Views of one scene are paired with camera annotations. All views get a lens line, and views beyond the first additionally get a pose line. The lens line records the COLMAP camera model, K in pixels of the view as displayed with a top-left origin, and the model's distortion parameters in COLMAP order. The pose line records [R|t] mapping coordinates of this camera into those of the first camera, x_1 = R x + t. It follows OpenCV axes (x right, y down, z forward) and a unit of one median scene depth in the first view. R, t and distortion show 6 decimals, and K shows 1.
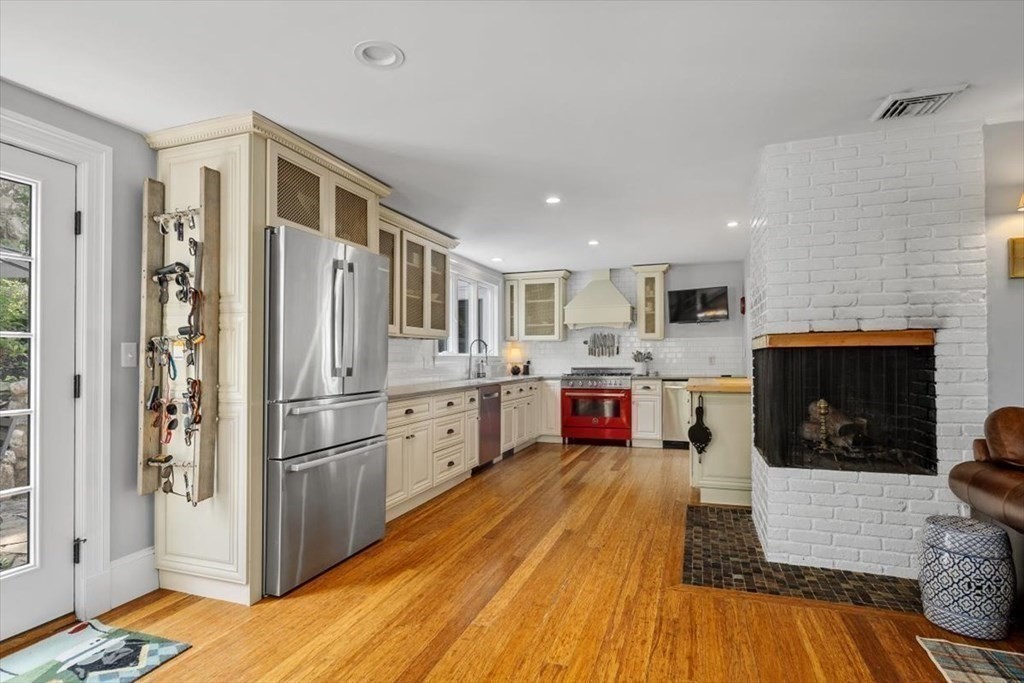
lens RADIAL K [[496.1, 0, 509.5], [0, 496.1, 361.9], [0, 0, 1]] dist [0.001548, 0.000255]
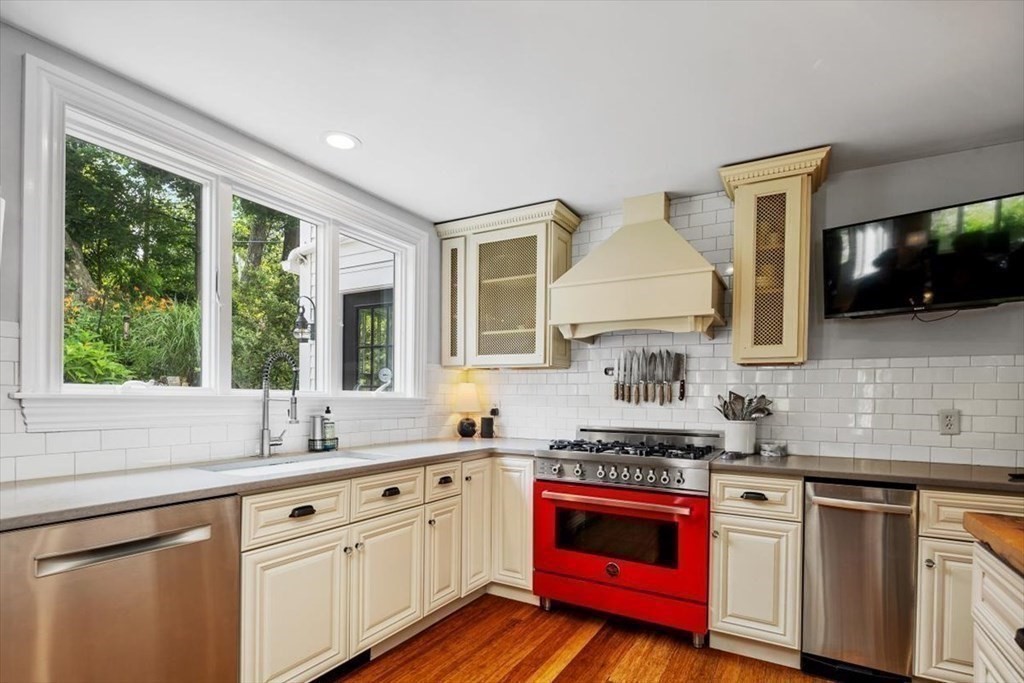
lens RADIAL K [[484.0, 0, 516.1], [0, 484.0, 404.3], [0, 0, 1]] dist [0.000561, -0.000013]
pose [[0.983582, 0.022068, -0.179106, 0.161653], [-0.020952, 0.999748, 0.008119, -0.012288], [0.179240, -0.004233, 0.983796, 0.602778]]
